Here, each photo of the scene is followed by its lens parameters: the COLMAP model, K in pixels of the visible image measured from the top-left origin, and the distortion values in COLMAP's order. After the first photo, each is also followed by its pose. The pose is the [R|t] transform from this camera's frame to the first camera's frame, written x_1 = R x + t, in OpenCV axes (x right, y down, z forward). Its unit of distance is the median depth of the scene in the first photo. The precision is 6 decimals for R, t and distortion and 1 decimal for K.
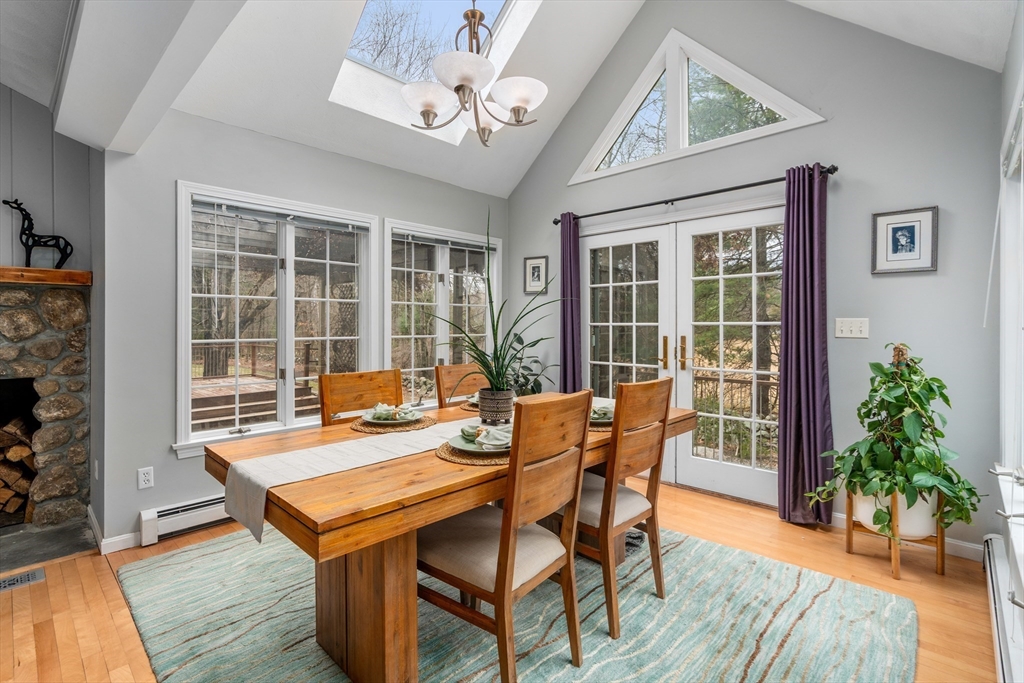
lens RADIAL K [[471.8, 0, 512.5], [0, 471.8, 329.0], [0, 0, 1]] dist [0.001805, 0.002061]
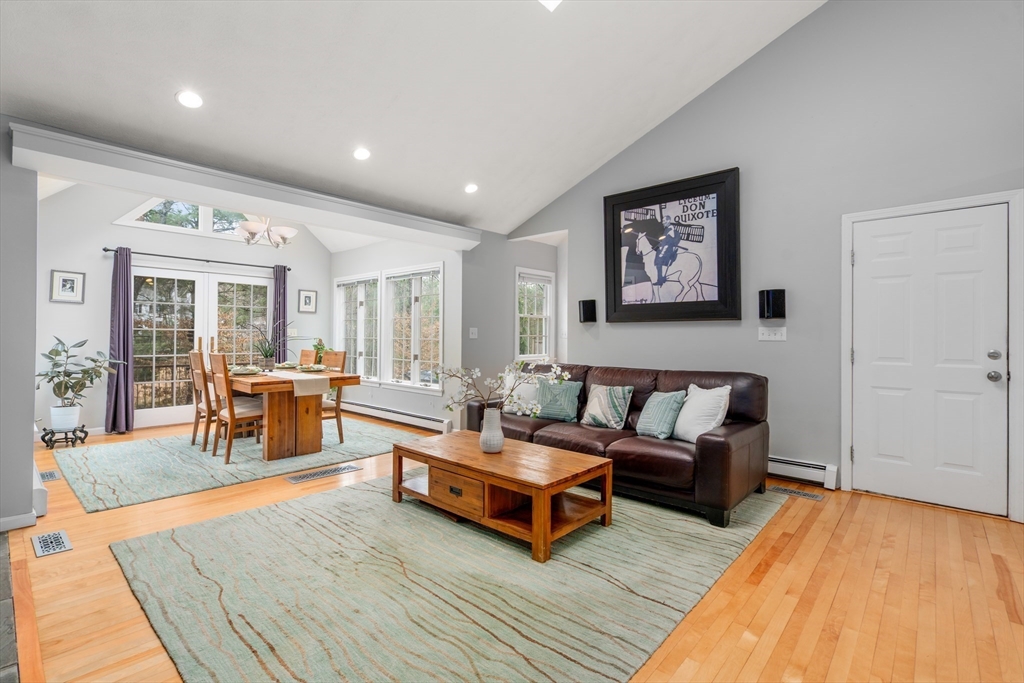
lens RADIAL K [[471.8, 0, 506.4], [0, 471.8, 331.6], [0, 0, 1]] dist [0.001805, 0.002061]
pose [[-0.028036, 0.009095, 0.999566, -1.850896], [0.005632, 0.999944, -0.008940, 0.021463], [-0.999591, 0.005379, -0.028086, -0.080364]]
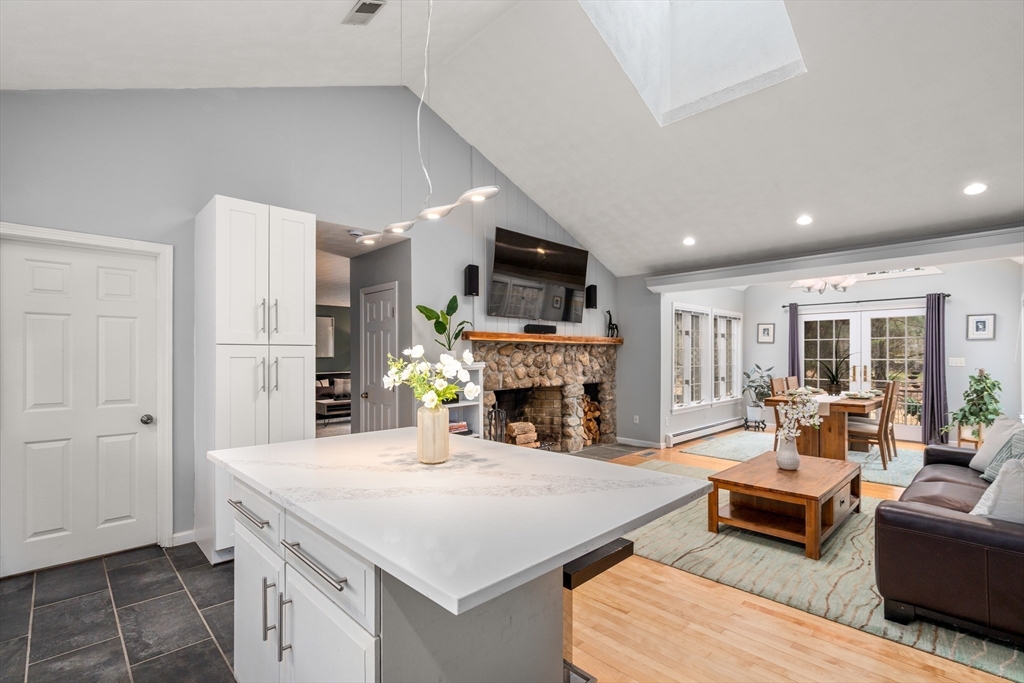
lens RADIAL K [[471.8, 0, 508.6], [0, 471.8, 359.3], [0, 0, 1]] dist [0.001805, 0.002061]
pose [[0.999260, 0.000153, -0.038459, -1.447567], [-0.000228, 0.999998, -0.001955, -0.010673], [0.038458, 0.001962, 0.999258, -1.469812]]
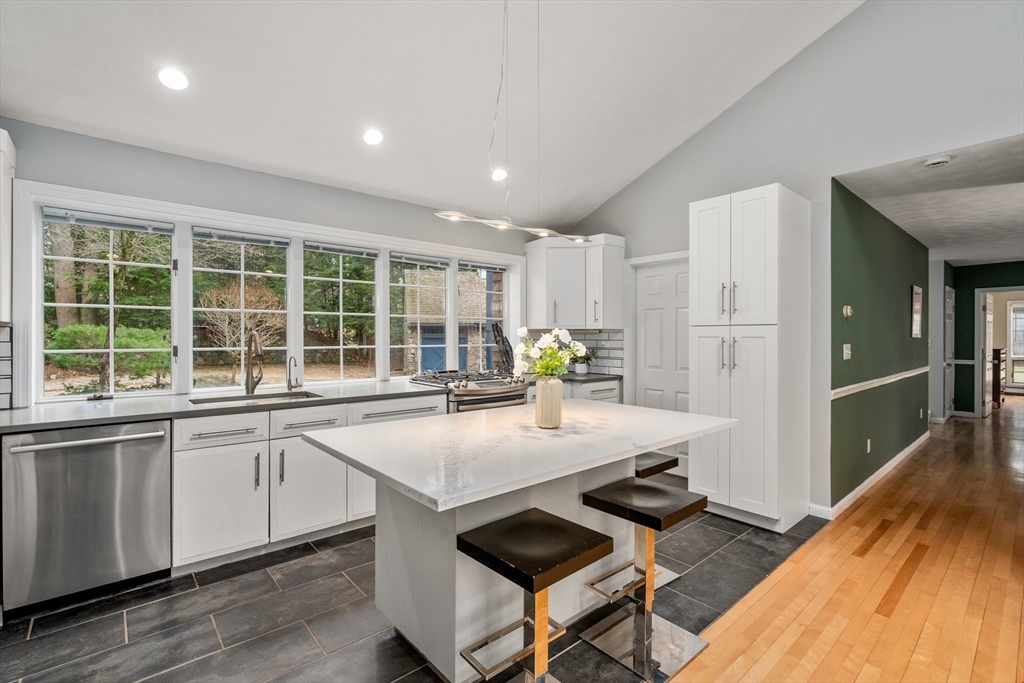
lens RADIAL K [[471.8, 0, 514.2], [0, 471.8, 339.4], [0, 0, 1]] dist [0.001805, 0.002061]
pose [[-0.086107, 0.008069, -0.996253, -0.828280], [-0.012122, 0.999885, 0.009146, -0.015235], [0.996212, 0.012864, -0.086000, -0.815962]]
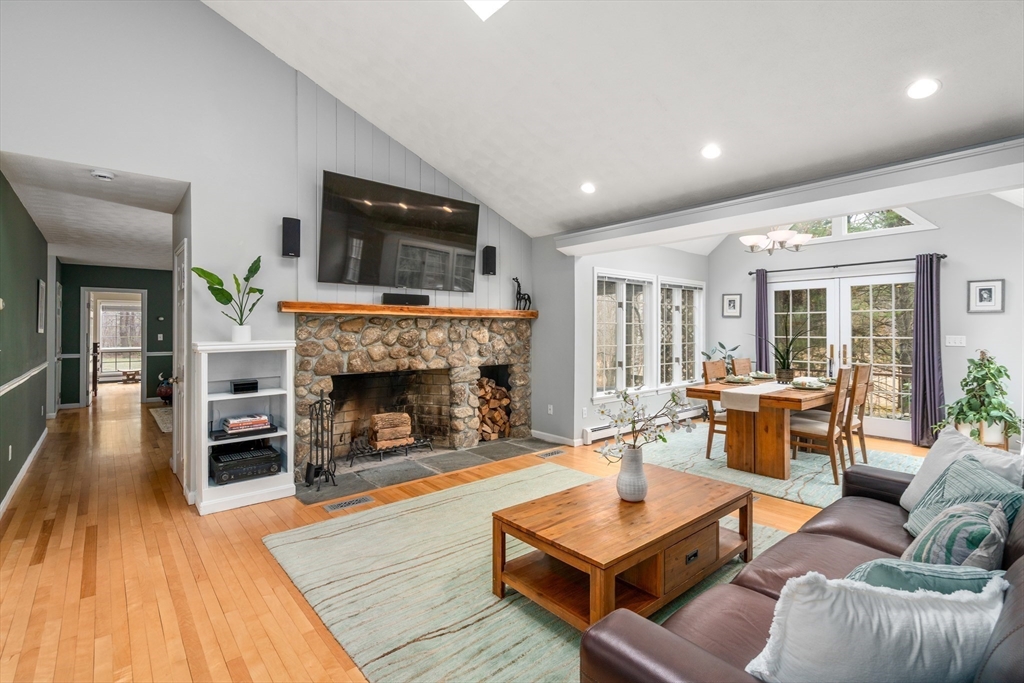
lens RADIAL K [[471.8, 0, 515.4], [0, 471.8, 332.2], [0, 0, 1]] dist [0.001805, 0.002061]
pose [[0.995375, 0.001689, -0.096051, -0.834856], [-0.002500, 0.999962, -0.008331, -0.017298], [0.096033, 0.008532, 0.995342, -1.030223]]
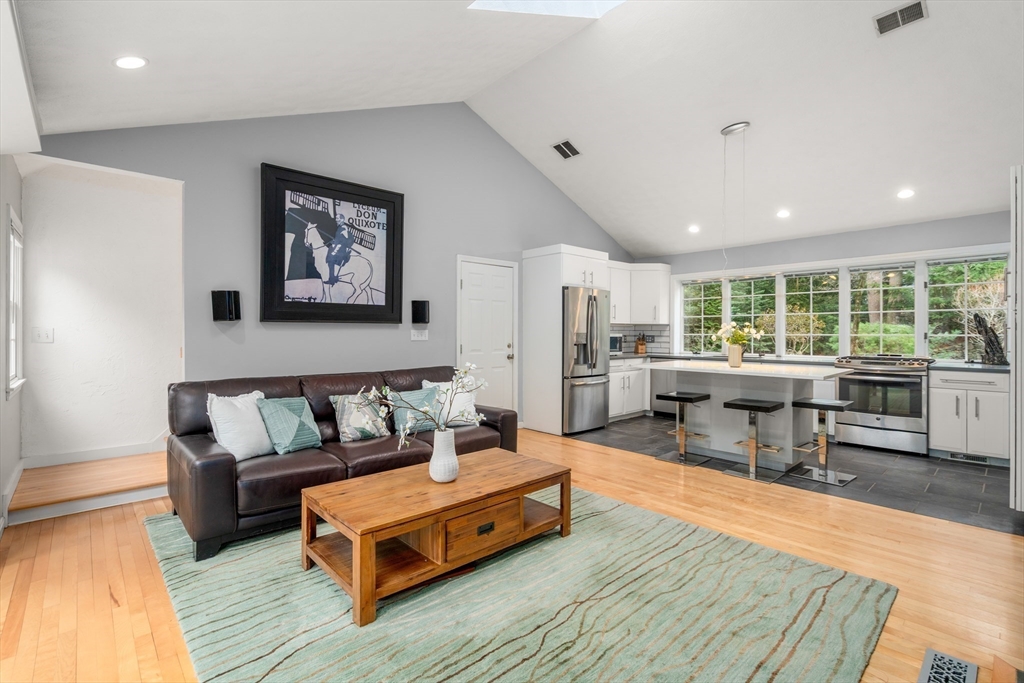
lens RADIAL K [[471.8, 0, 514.0], [0, 471.8, 331.1], [0, 0, 1]] dist [0.001805, 0.002061]
pose [[-0.998316, 0.001364, 0.057985, -0.907707], [0.001771, 0.999974, 0.006976, -0.007889], [-0.057974, 0.007067, -0.998293, 0.868390]]
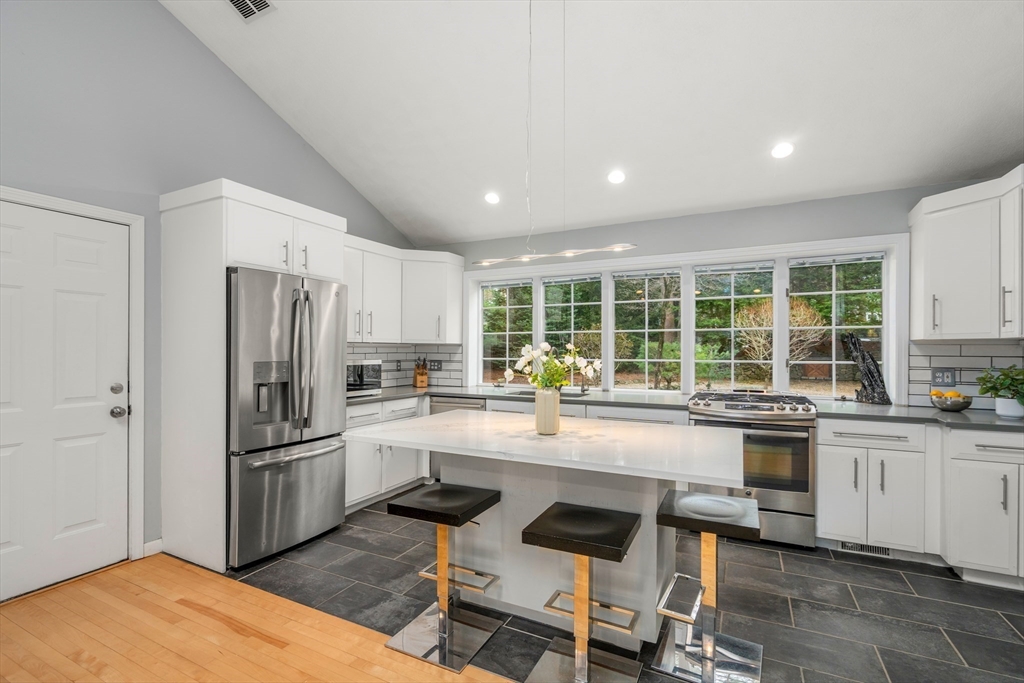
lens RADIAL K [[471.8, 0, 504.6], [0, 471.8, 354.5], [0, 0, 1]] dist [0.001805, 0.002061]
pose [[-0.960703, 0.002907, -0.277563, -1.282973], [-0.002872, 0.999788, 0.020410, -0.023397], [0.277564, 0.020406, -0.960491, -0.055381]]
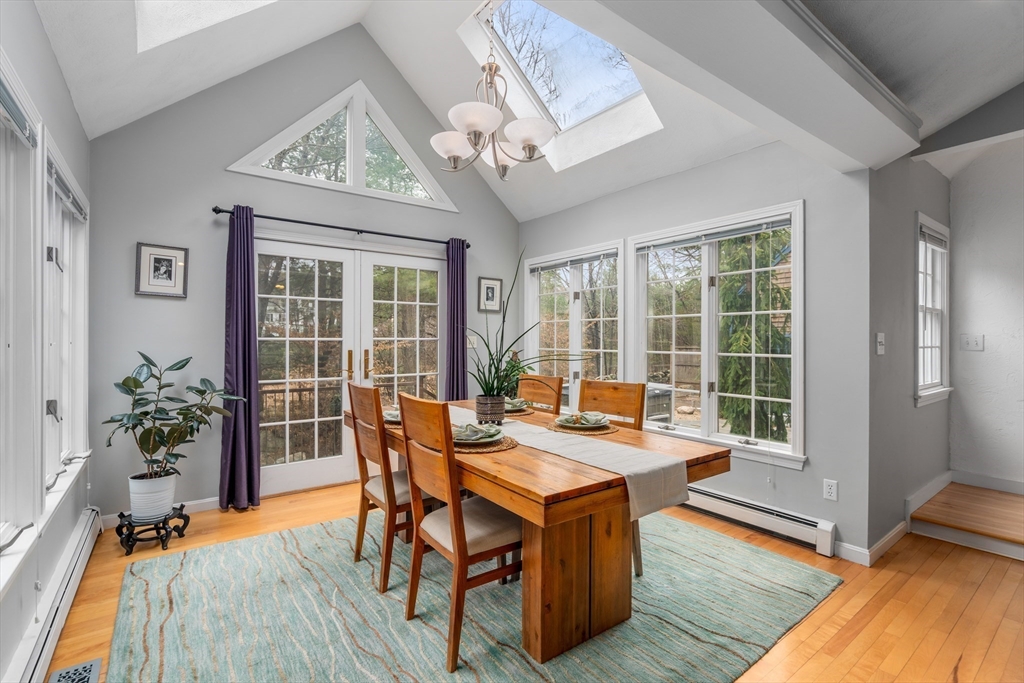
lens RADIAL K [[471.8, 0, 507.7], [0, 471.8, 337.6], [0, 0, 1]] dist [0.001805, 0.002061]
pose [[0.166474, 0.006859, 0.986022, -0.913298], [0.010383, 0.999908, -0.008709, -0.002391], [-0.985991, 0.011687, 0.166387, 0.593179]]
